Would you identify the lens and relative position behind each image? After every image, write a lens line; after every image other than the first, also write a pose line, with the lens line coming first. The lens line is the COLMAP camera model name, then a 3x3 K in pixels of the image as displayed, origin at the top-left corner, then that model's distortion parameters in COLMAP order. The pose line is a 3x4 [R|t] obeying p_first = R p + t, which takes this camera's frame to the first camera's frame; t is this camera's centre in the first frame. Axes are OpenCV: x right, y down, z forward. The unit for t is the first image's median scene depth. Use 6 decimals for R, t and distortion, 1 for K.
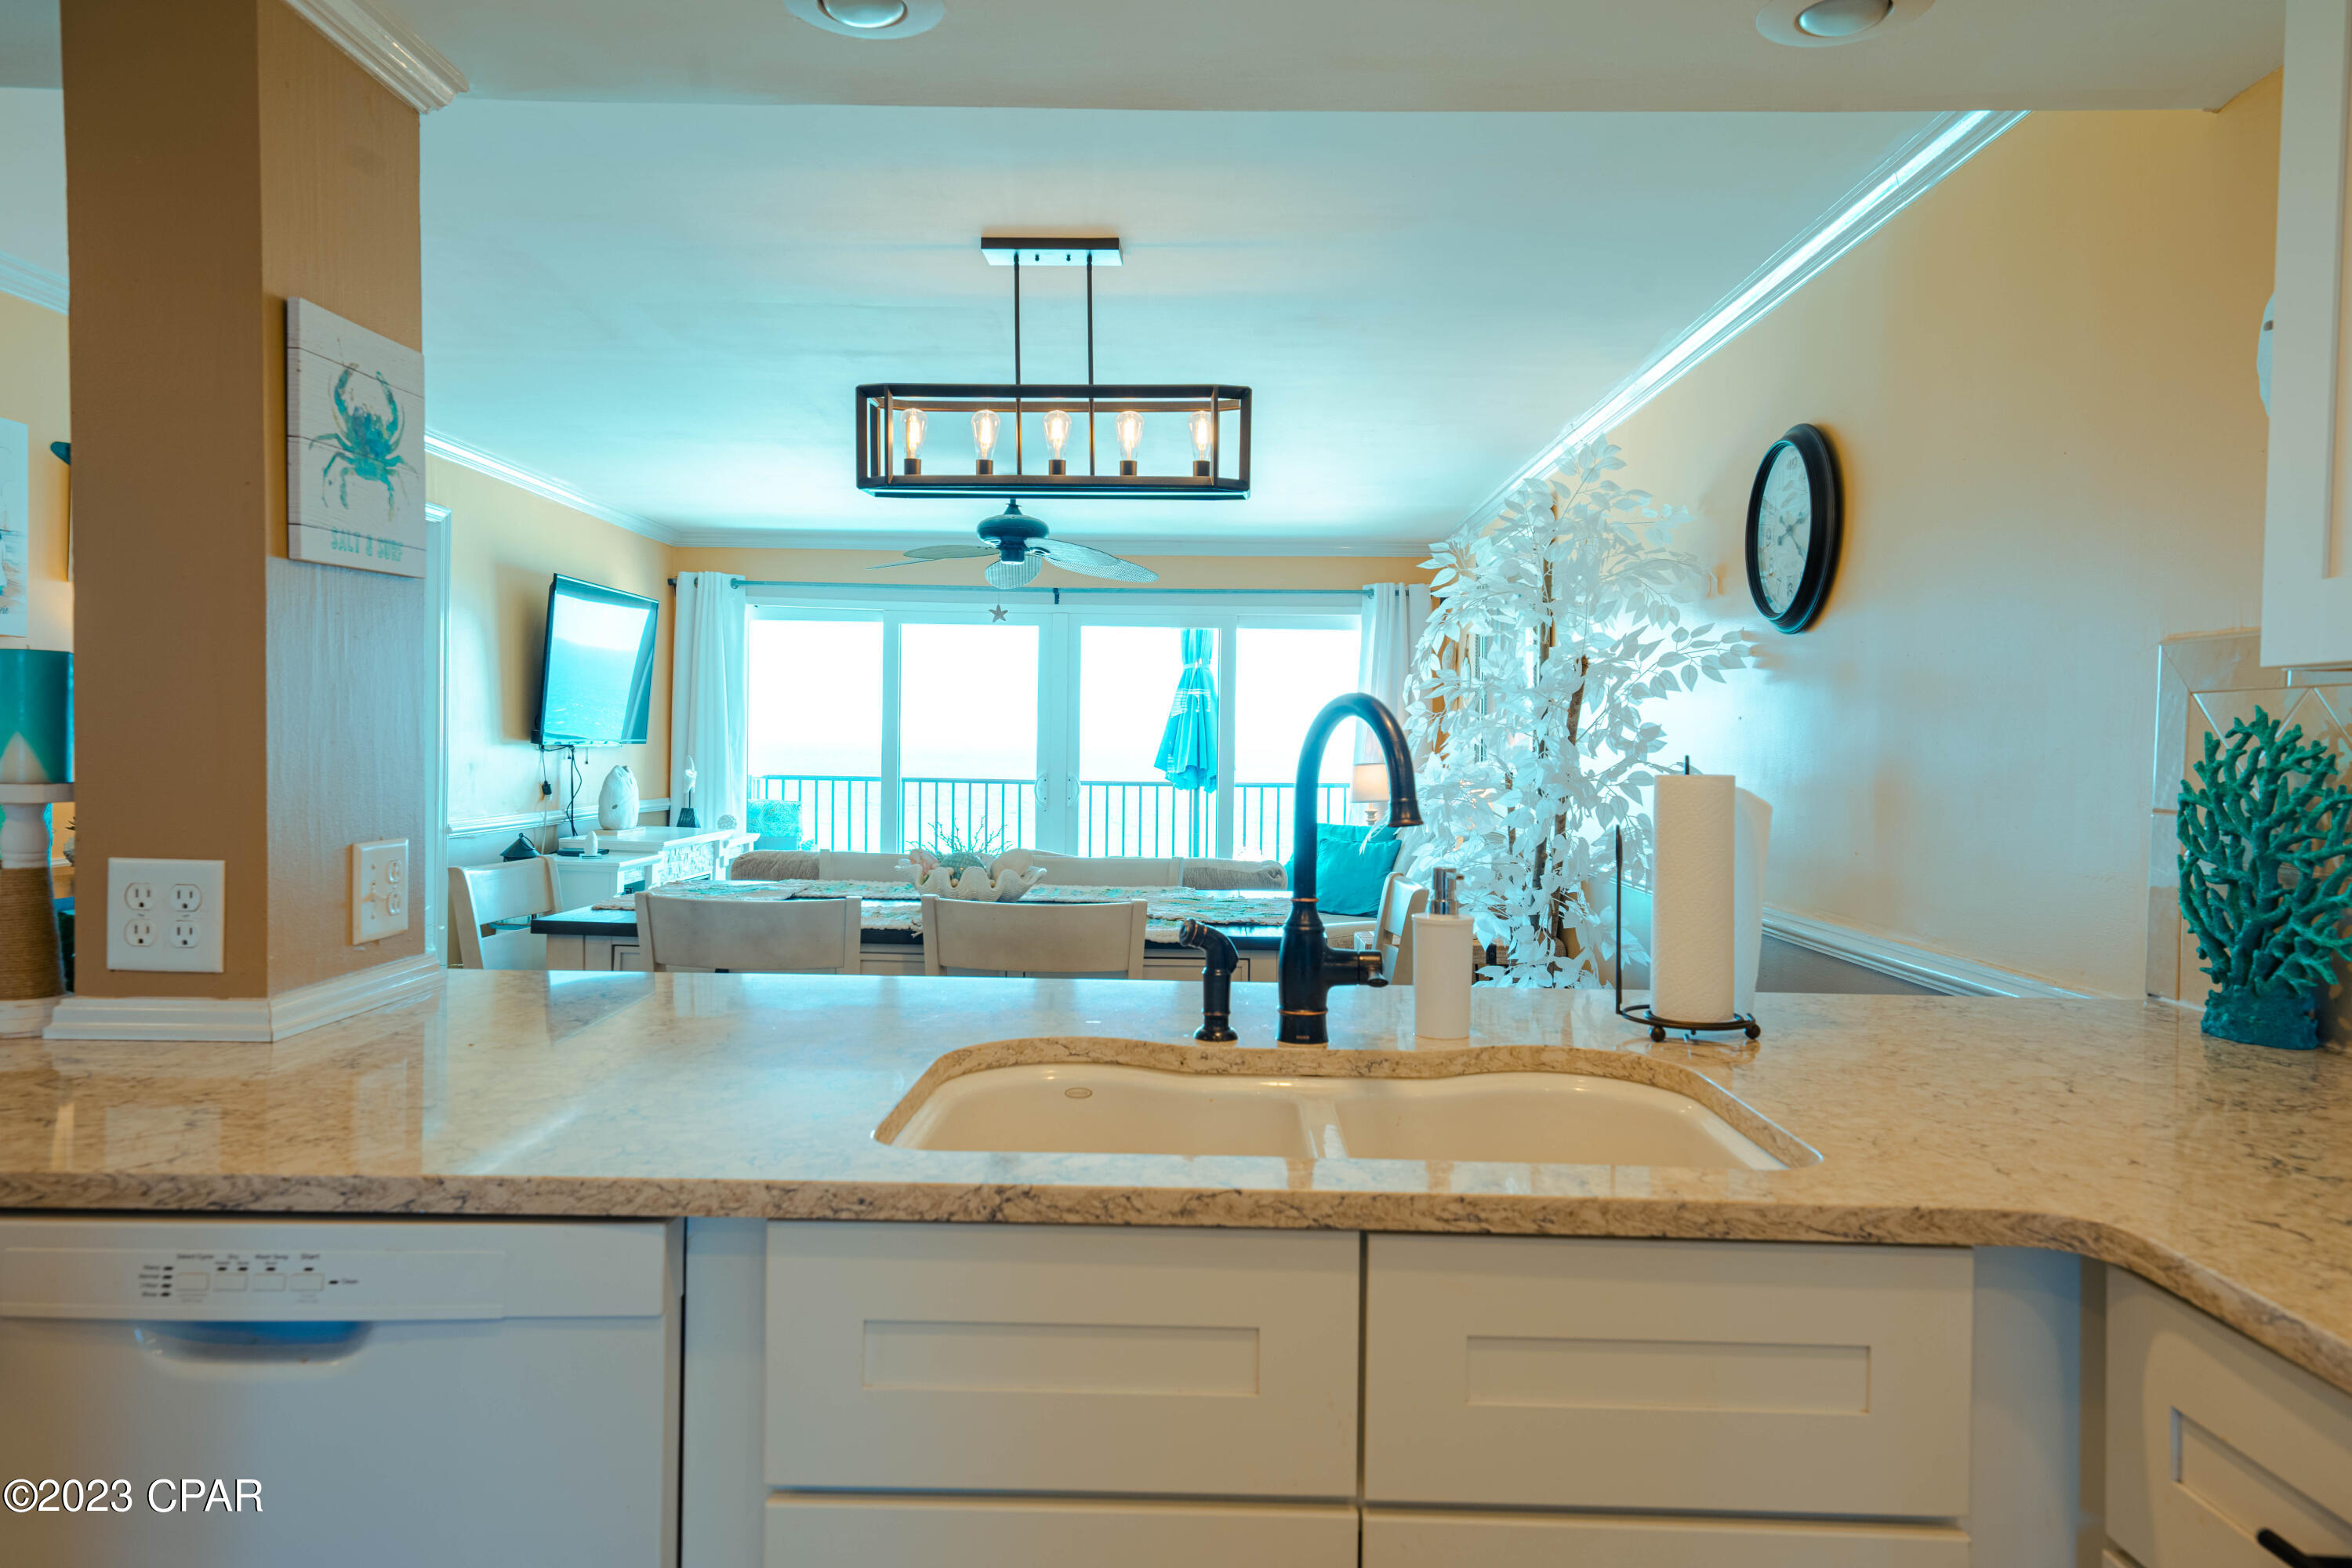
lens RADIAL K [[1563.1, 0, 1177.5], [0, 1563.1, 775.1], [0, 0, 1]] dist [0.059611, 0.000077]
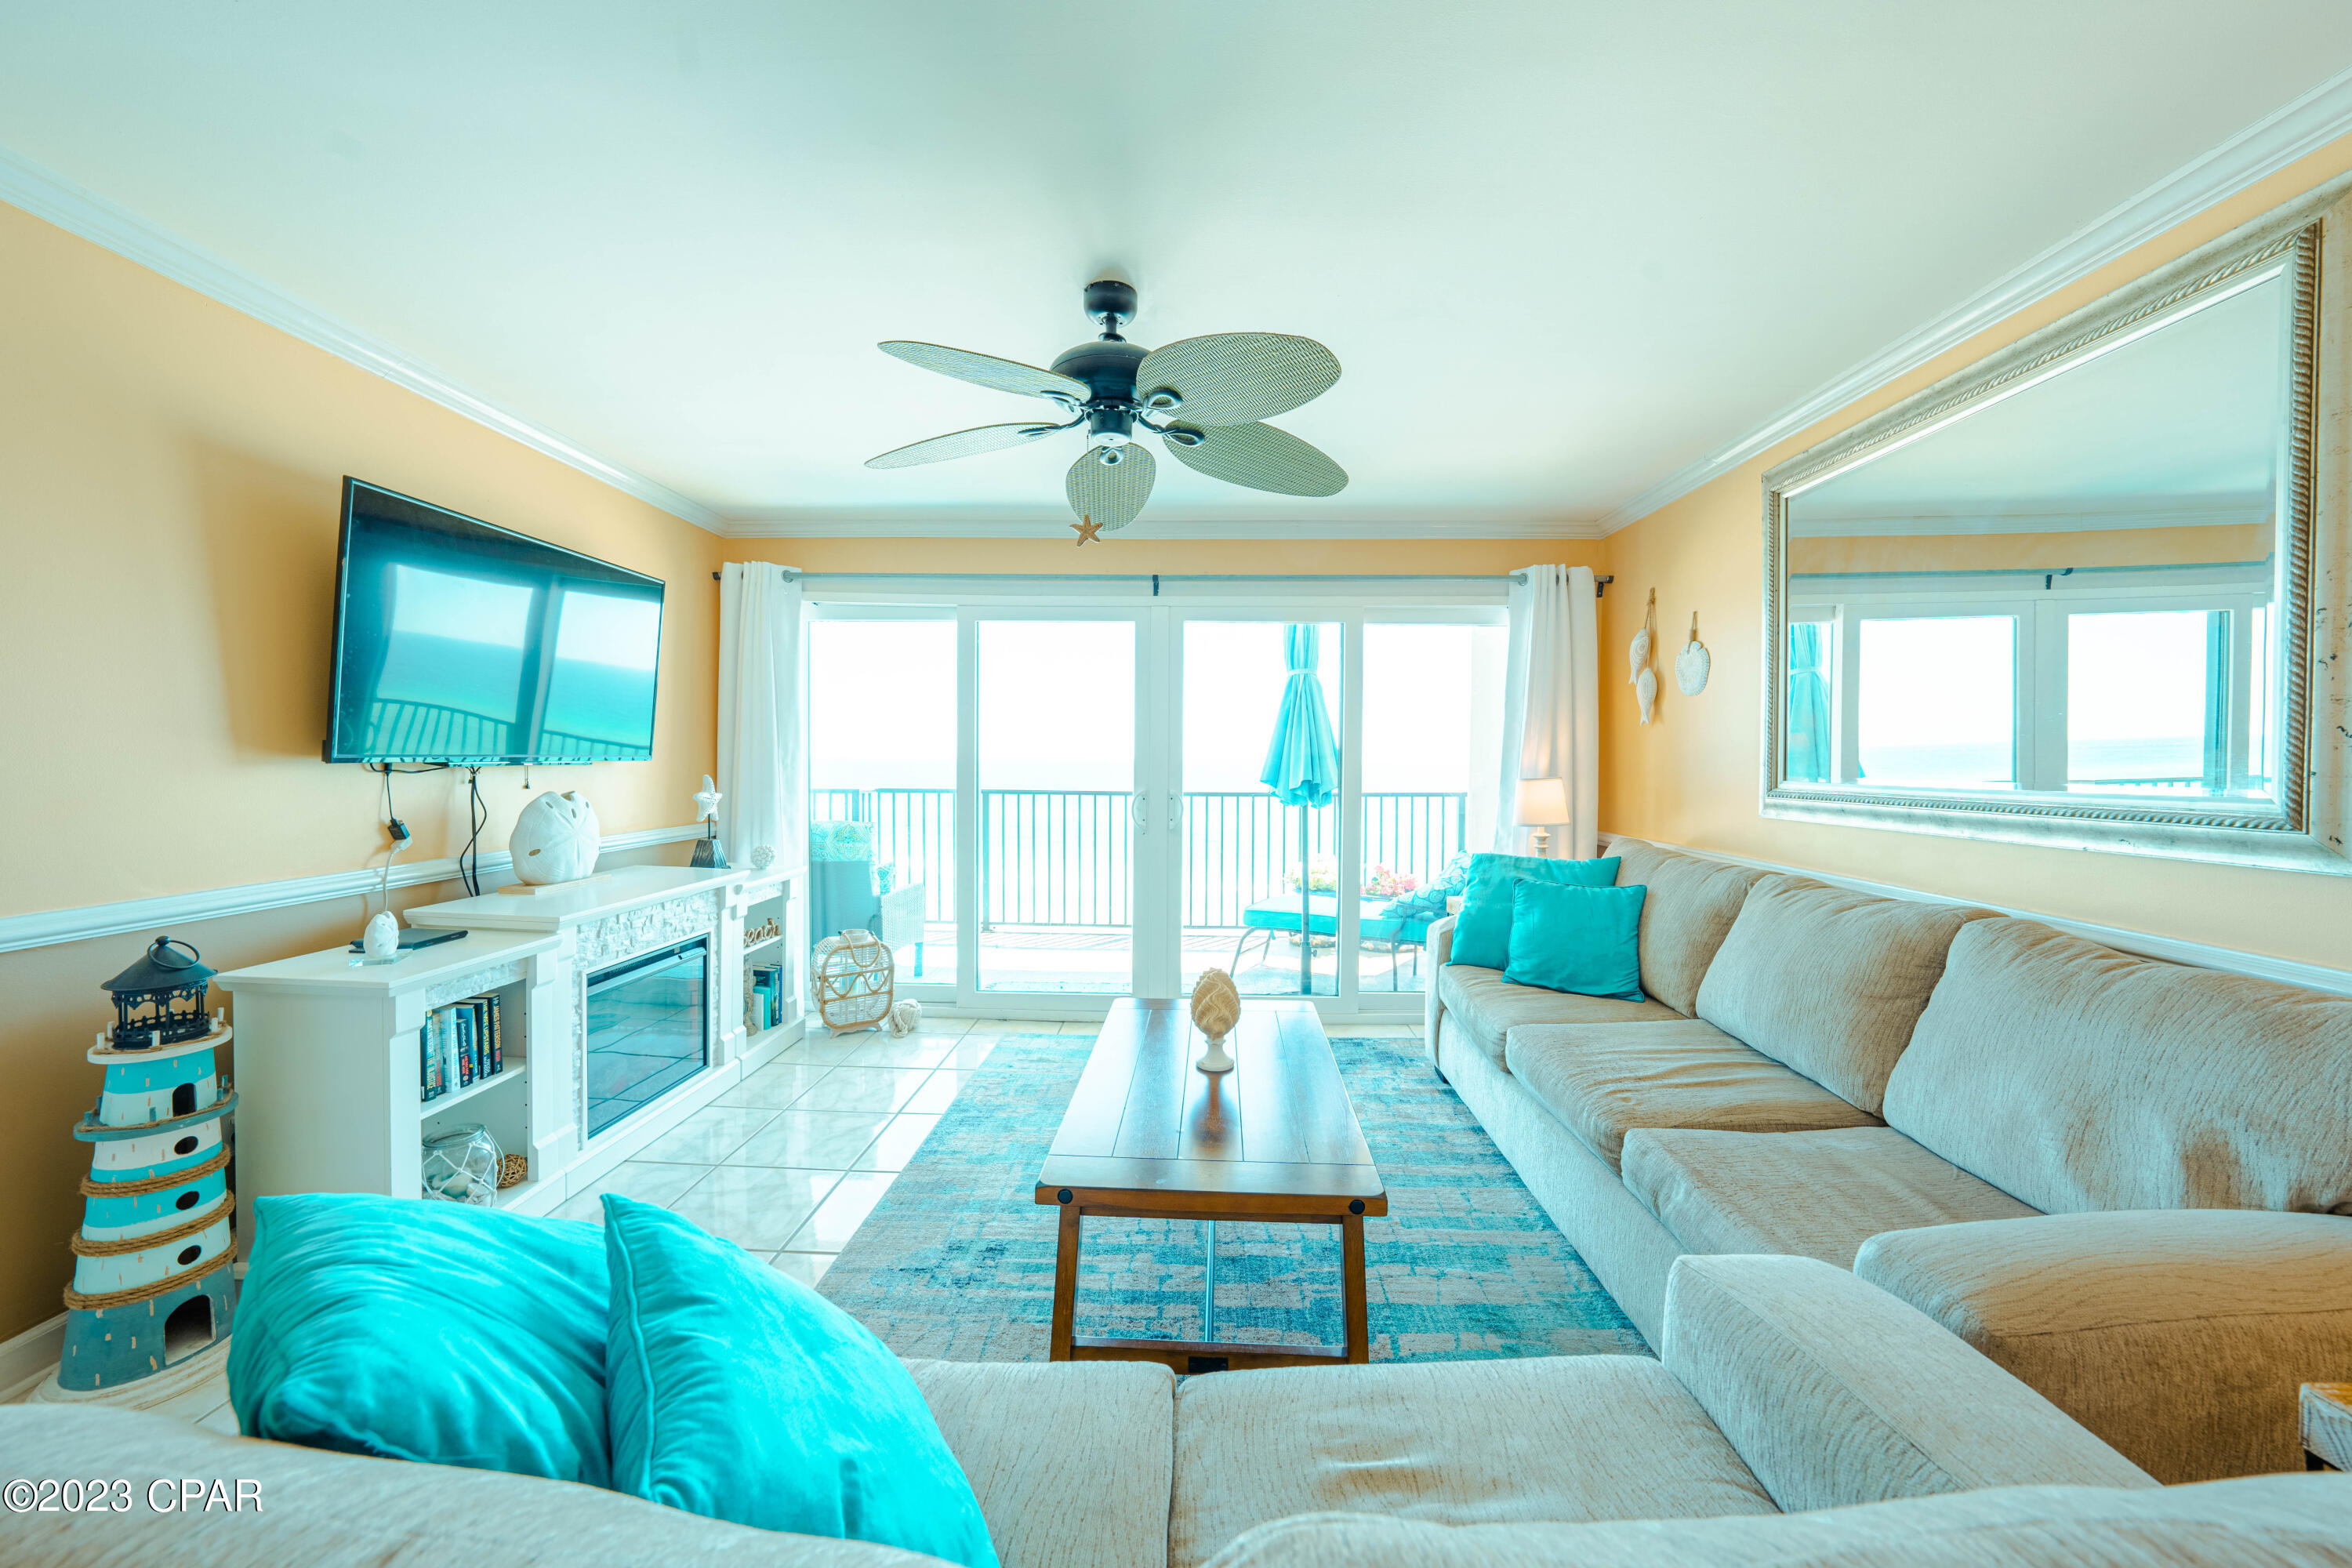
lens RADIAL K [[820.4, 0, 1180.8], [0, 820.4, 777.1], [0, 0, 1]] dist [-0.028732, 0.007179]
pose [[0.999951, -0.006570, -0.007375, -0.060919], [0.006587, 0.999976, 0.002185, -0.009736], [0.007360, -0.002234, 0.999970, 0.549039]]
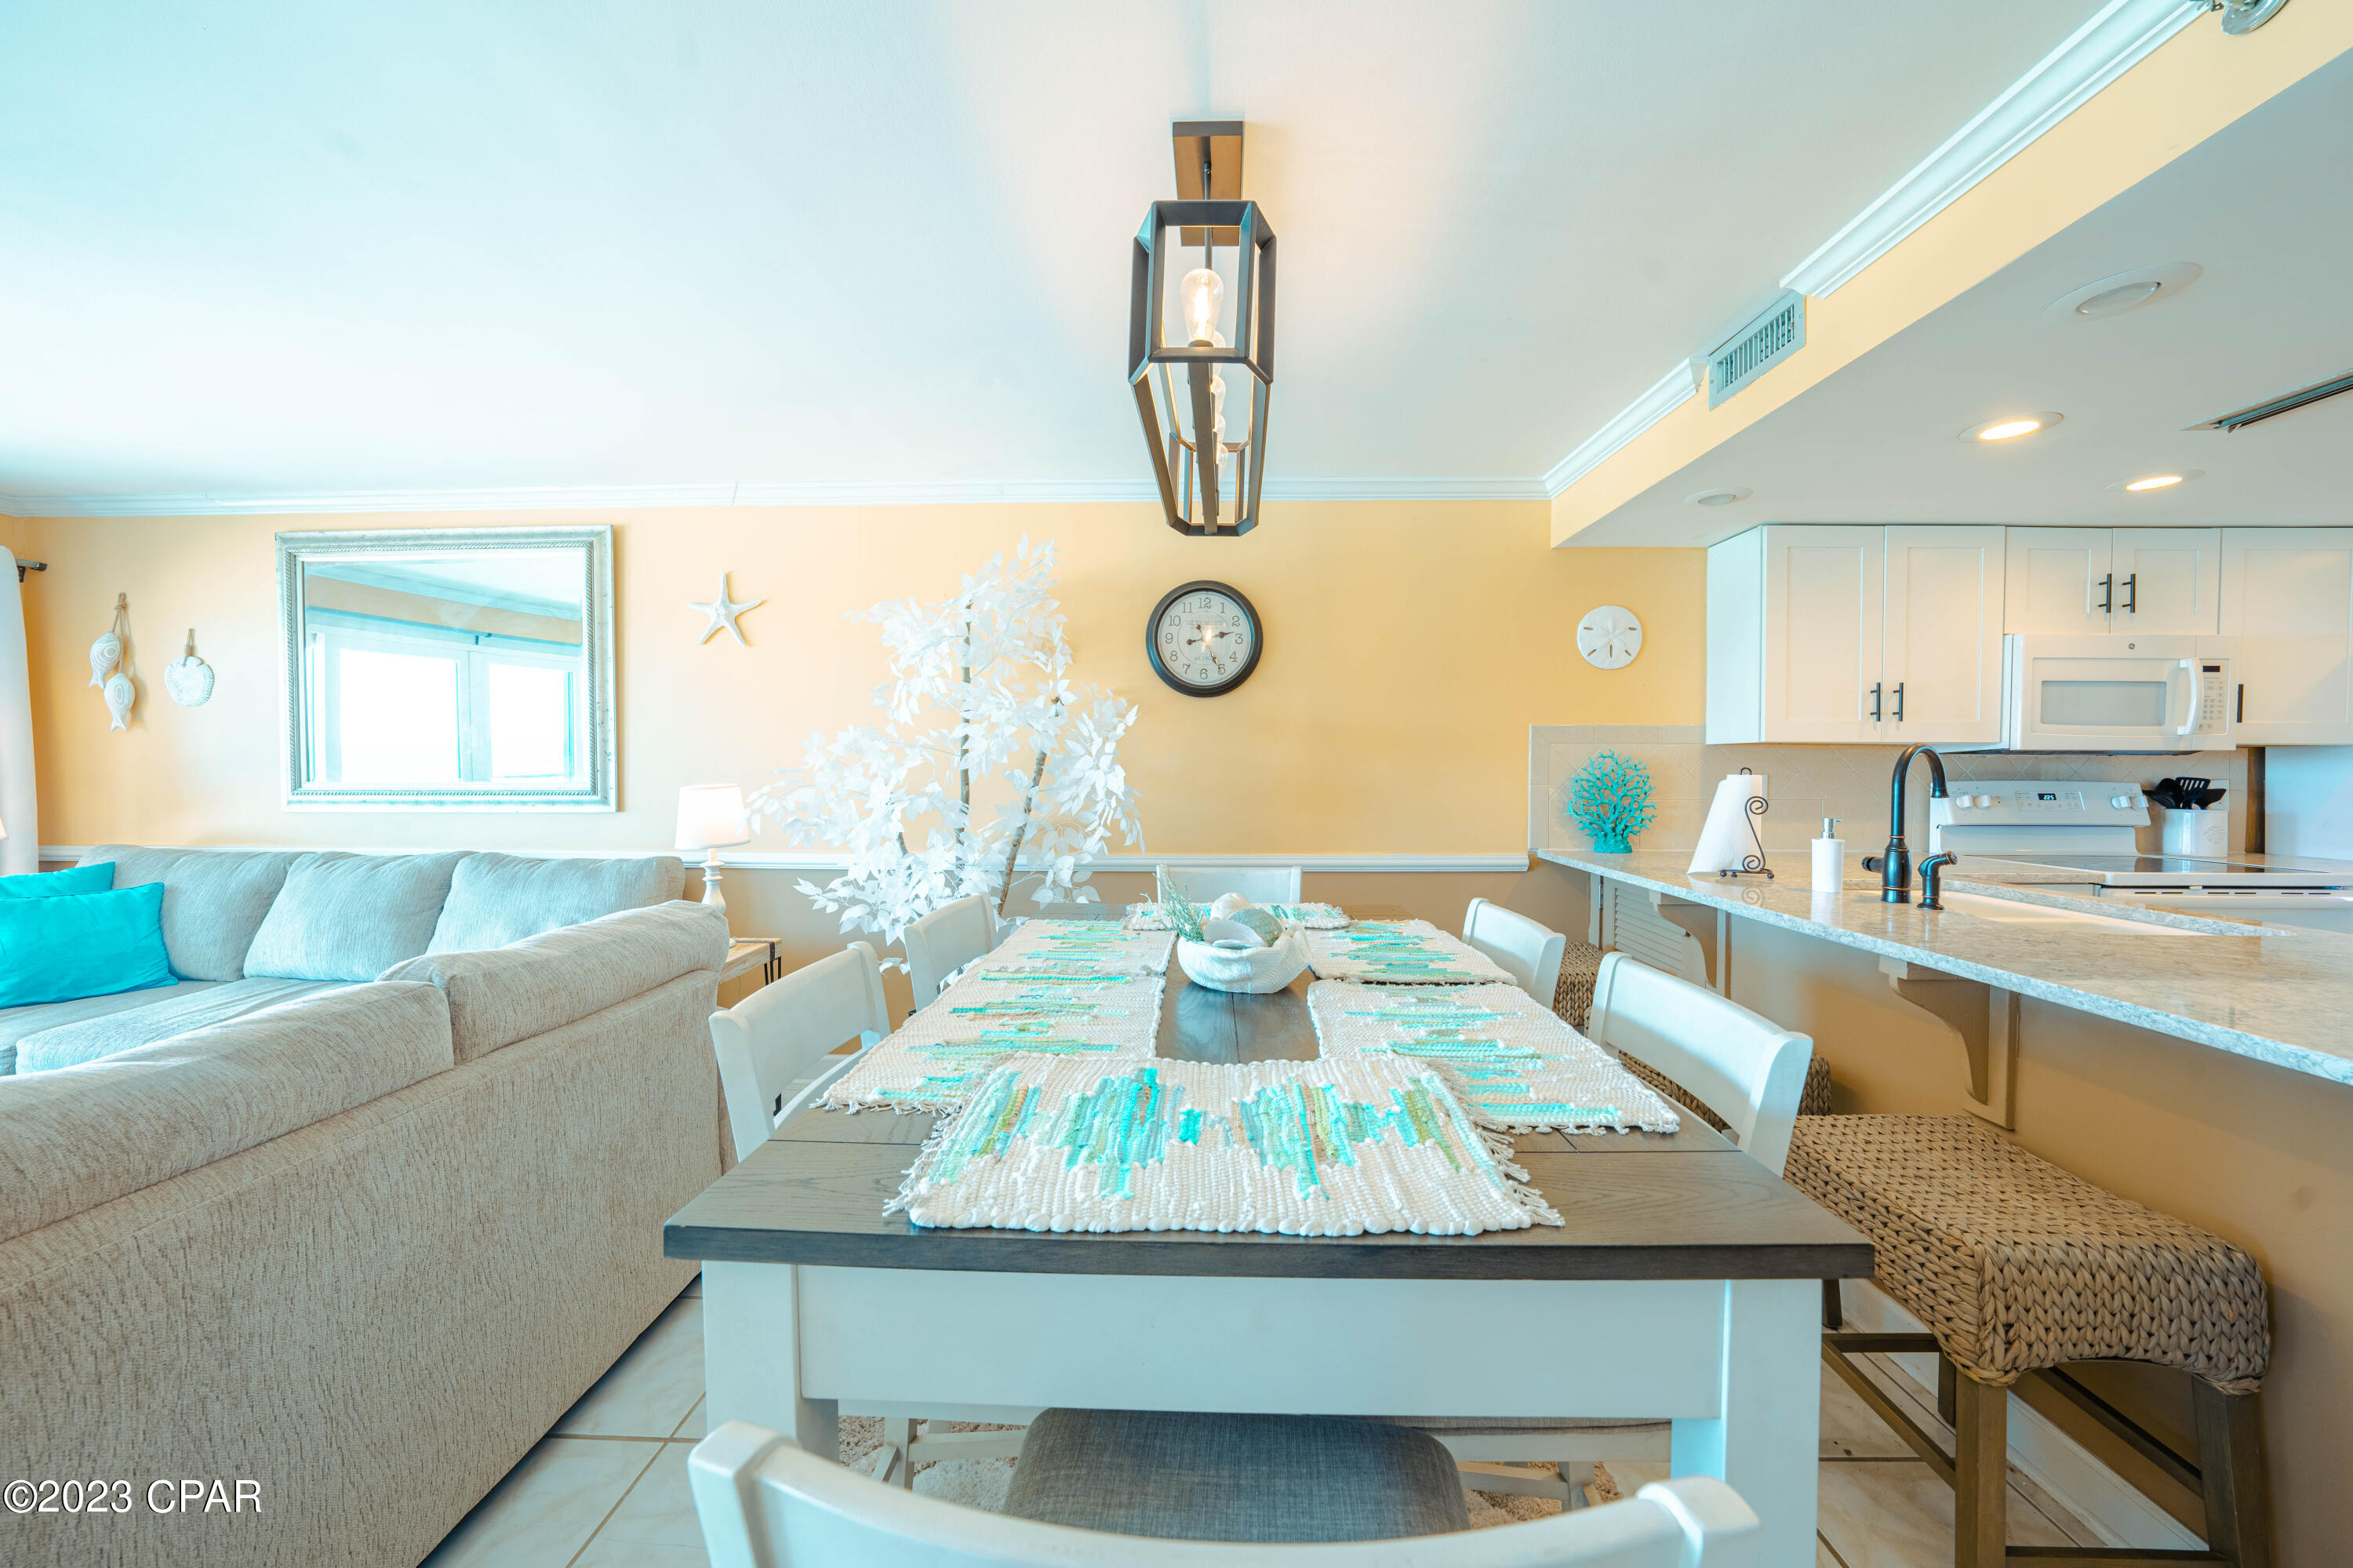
lens RADIAL K [[820.8, 0, 1181.3], [0, 820.8, 777.1], [0, 0, 1]] dist [-0.028732, 0.007179]
pose [[0.018382, -0.029373, 0.999399, -0.215899], [0.019460, 0.999390, 0.029015, -0.011362], [-0.999642, 0.018915, 0.018943, 0.425562]]
